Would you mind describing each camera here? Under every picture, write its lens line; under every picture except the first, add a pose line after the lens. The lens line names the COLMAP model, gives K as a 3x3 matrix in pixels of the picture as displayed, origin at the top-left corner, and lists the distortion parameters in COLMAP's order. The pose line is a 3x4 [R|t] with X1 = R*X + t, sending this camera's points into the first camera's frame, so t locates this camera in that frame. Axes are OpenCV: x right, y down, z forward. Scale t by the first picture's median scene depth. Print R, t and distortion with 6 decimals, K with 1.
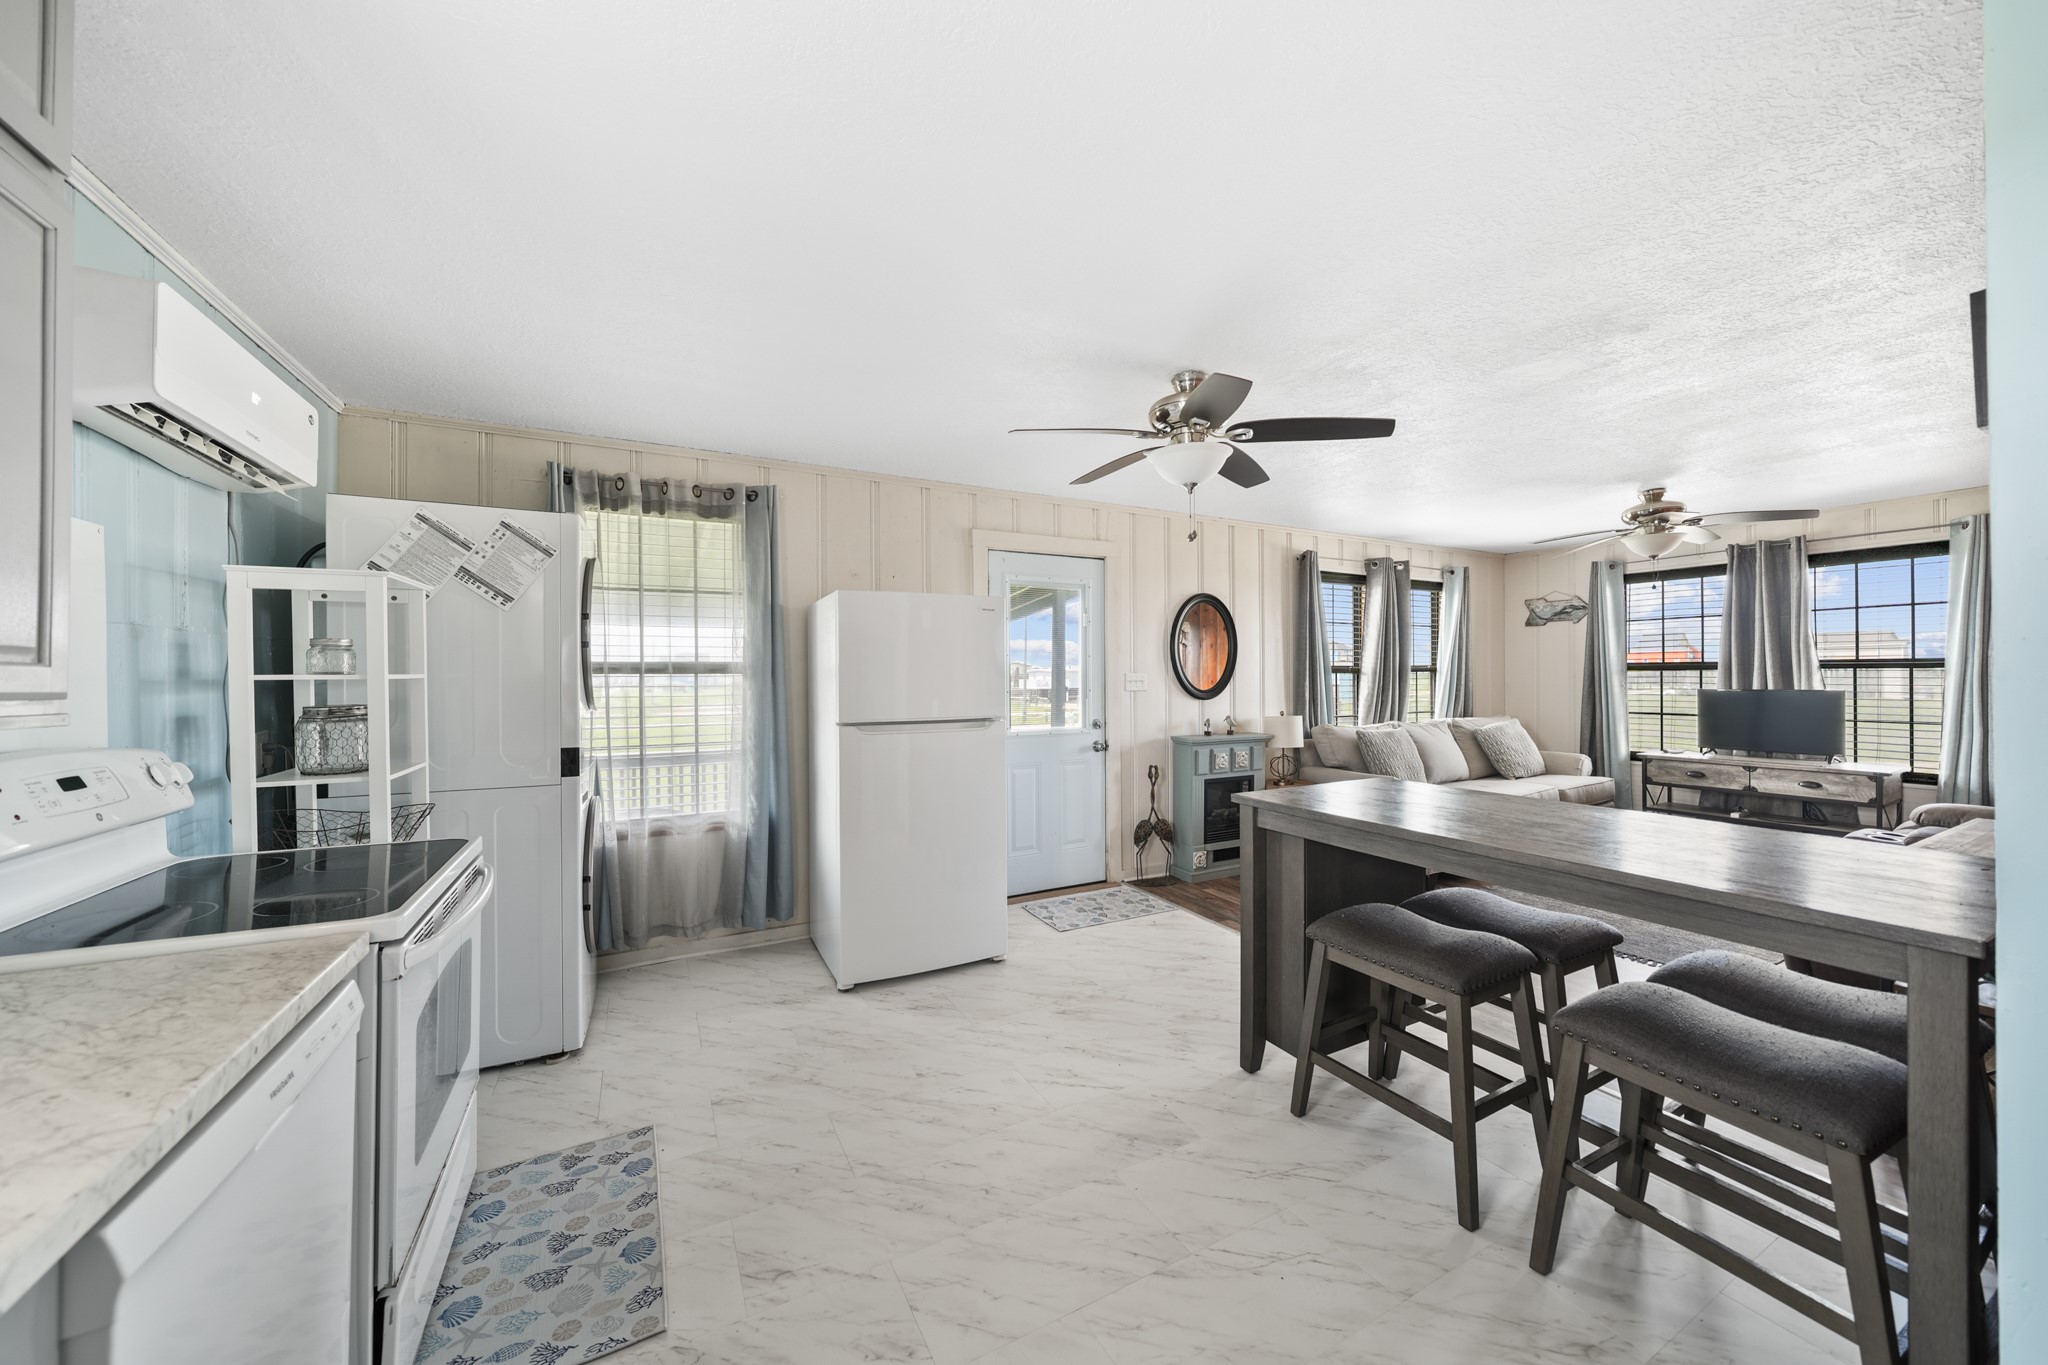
lens RADIAL K [[698.9, 0, 1023.7], [0, 698.9, 681.4], [0, 0, 1]] dist [-0.005473, 0.000484]
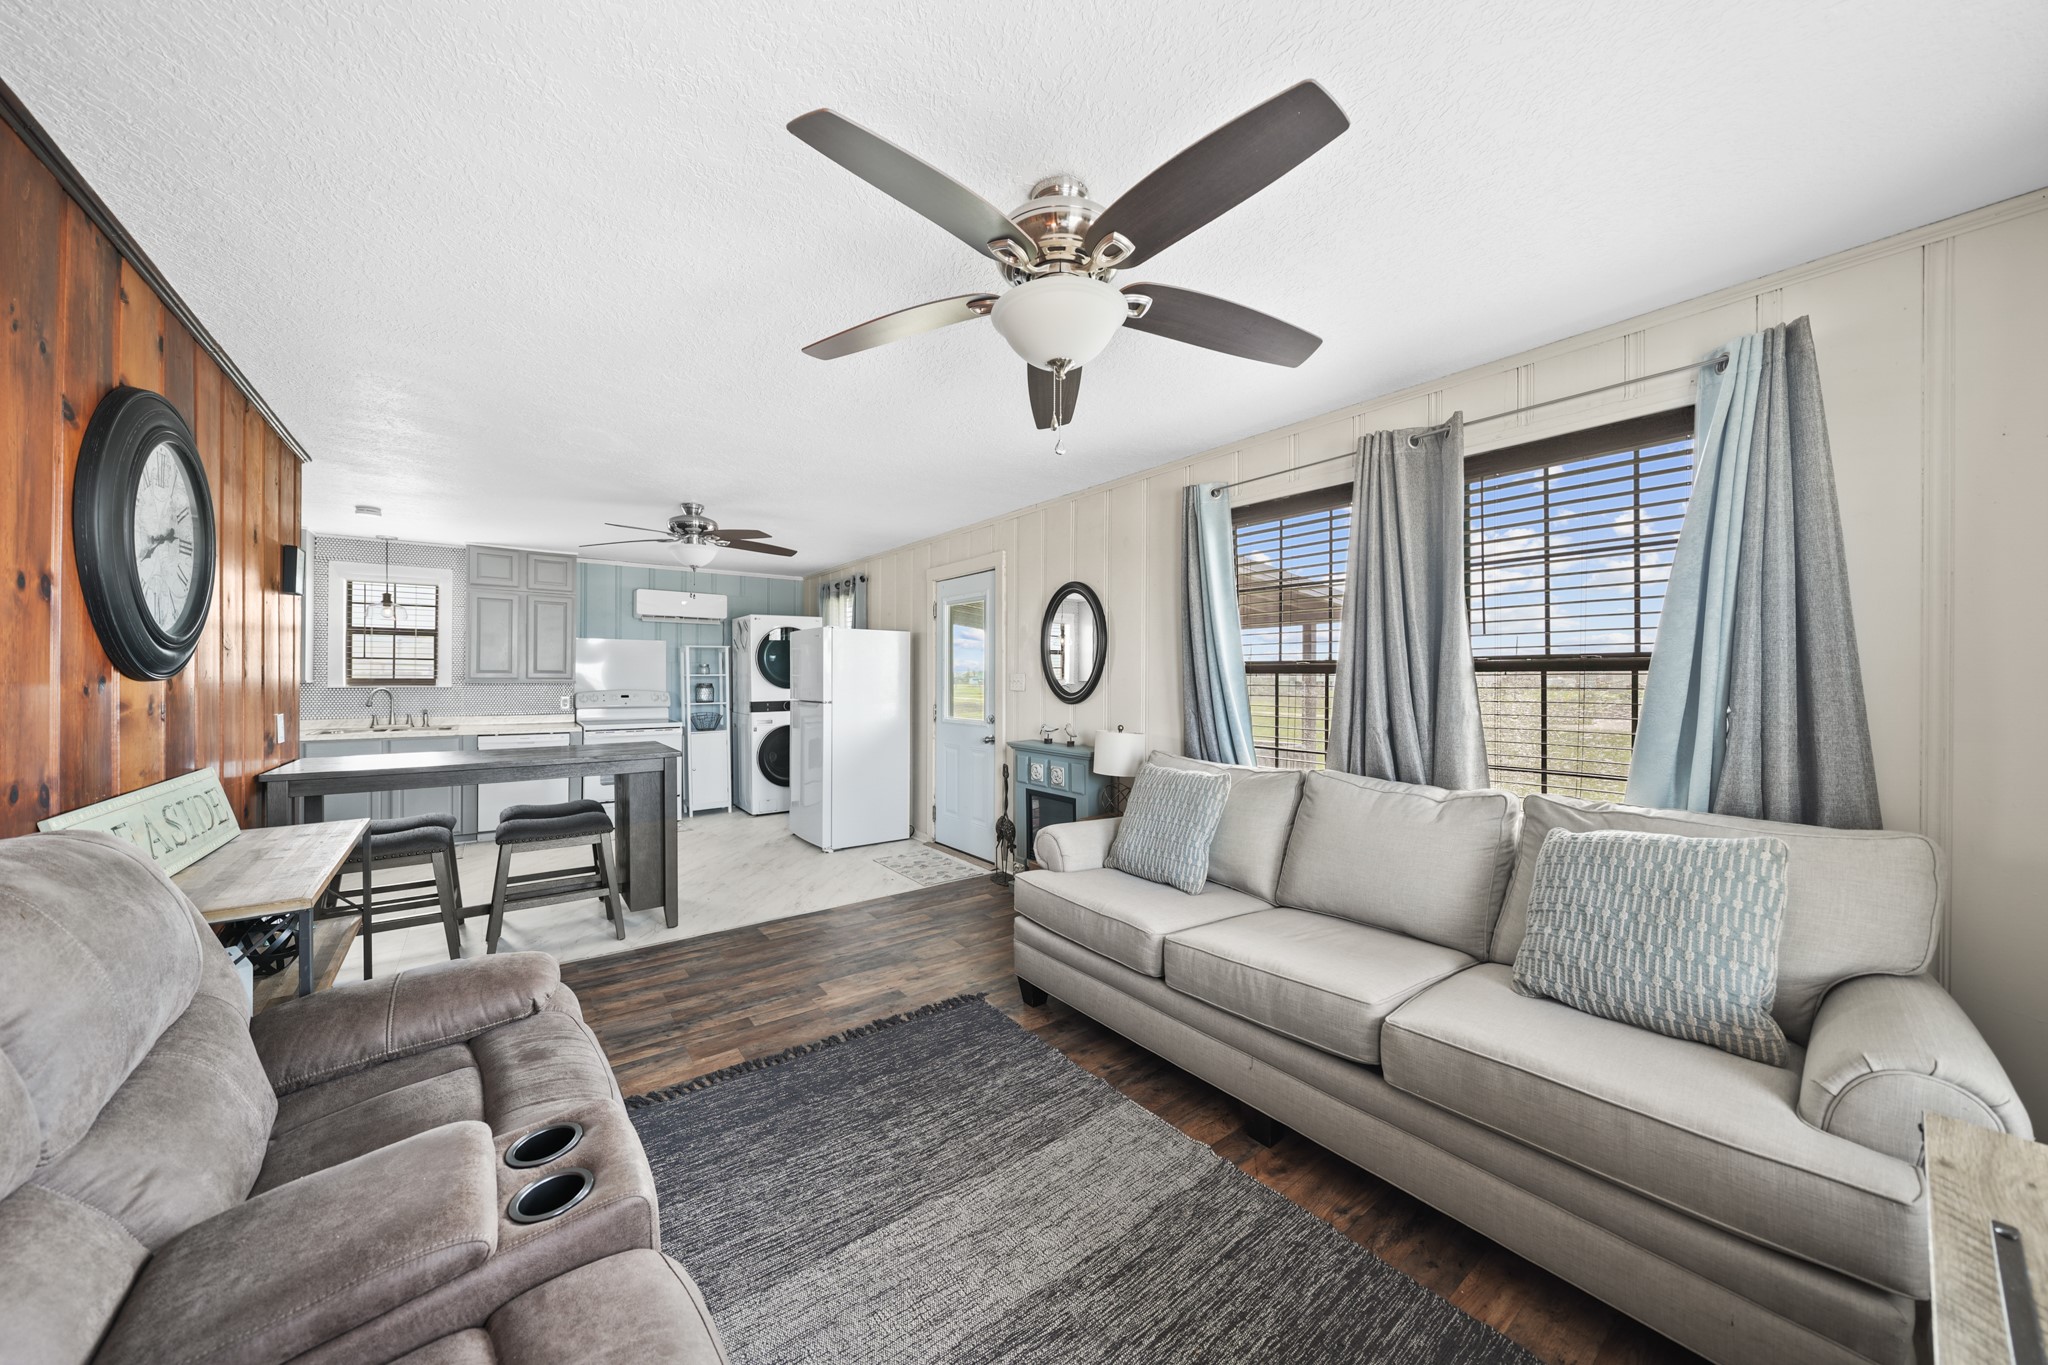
lens RADIAL K [[698.9, 0, 1019.2], [0, 698.9, 678.6], [0, 0, 1]] dist [-0.005473, 0.000484]
pose [[0.170383, 0.009688, -0.985330, 1.291648], [-0.007714, 0.999934, 0.008498, -0.014443], [0.985348, 0.006153, 0.170447, 0.924660]]
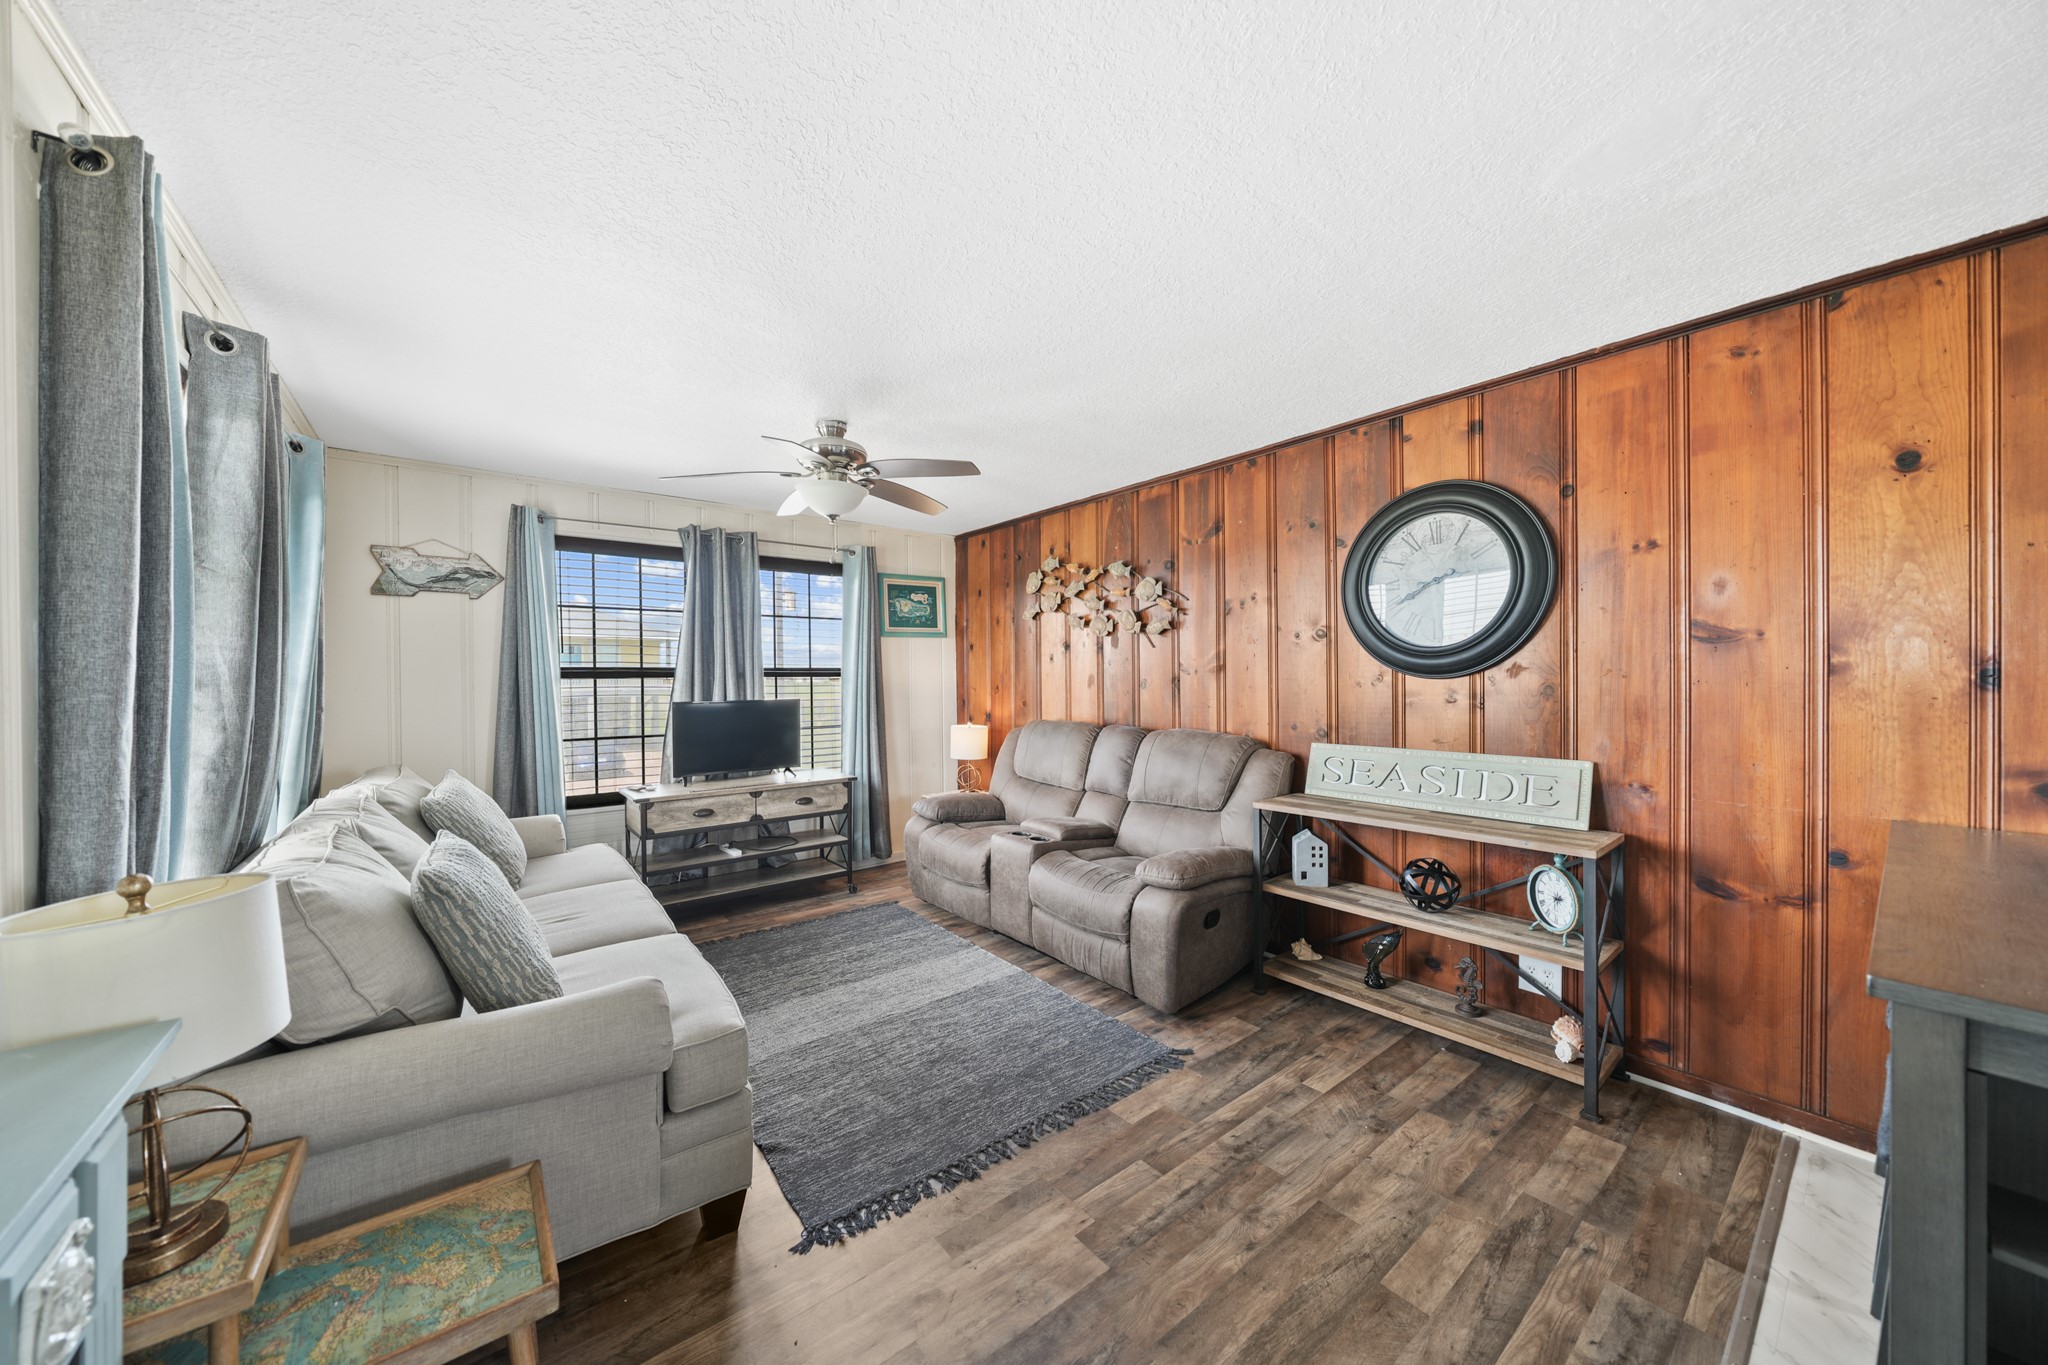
lens RADIAL K [[698.9, 0, 1022.8], [0, 698.9, 684.9], [0, 0, 1]] dist [-0.005473, 0.000484]
pose [[-0.190396, -0.002490, 0.981704, 0.169304], [0.015308, 0.999868, 0.005505, -0.008546], [-0.981588, 0.016076, -0.190332, 0.957068]]
